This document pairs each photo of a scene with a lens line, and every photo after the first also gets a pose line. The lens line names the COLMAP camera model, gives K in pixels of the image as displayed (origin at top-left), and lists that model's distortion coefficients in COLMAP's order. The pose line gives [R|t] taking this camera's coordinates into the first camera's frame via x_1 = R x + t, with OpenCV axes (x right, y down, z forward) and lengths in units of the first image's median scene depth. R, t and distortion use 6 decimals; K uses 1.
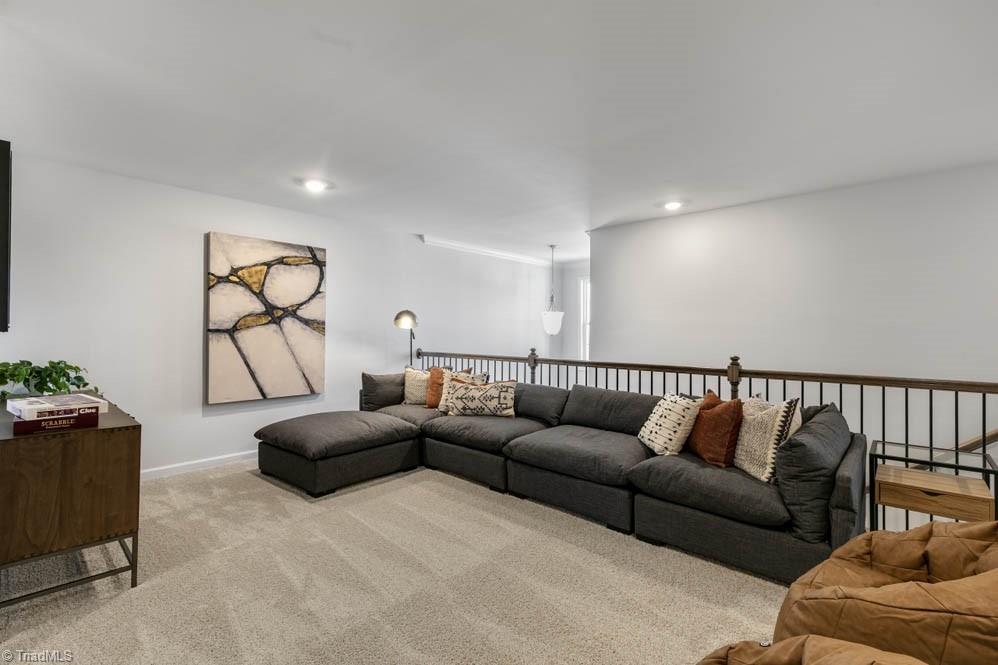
lens RADIAL K [[458.0, 0, 499.1], [0, 458.0, 333.3], [0, 0, 1]] dist [0.004555, -0.000269]
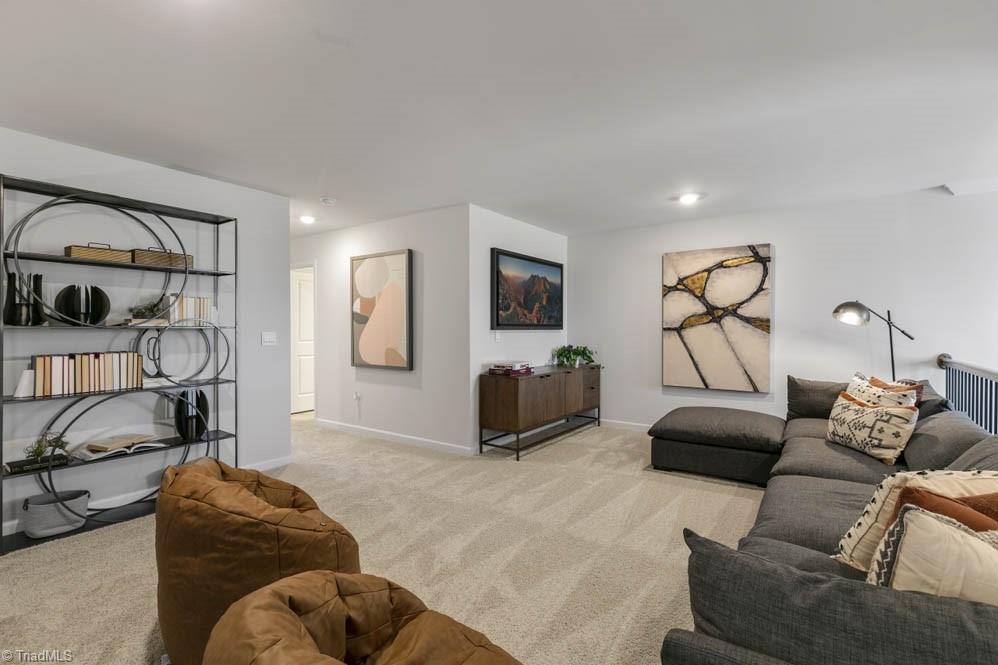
lens RADIAL K [[458.0, 0, 498.4], [0, 458.0, 330.5], [0, 0, 1]] dist [0.004555, -0.000269]
pose [[0.096239, -0.000250, -0.995358, 0.583716], [-0.002065, 0.999998, -0.000451, 0.000165], [0.995356, 0.002099, 0.096238, 0.377075]]
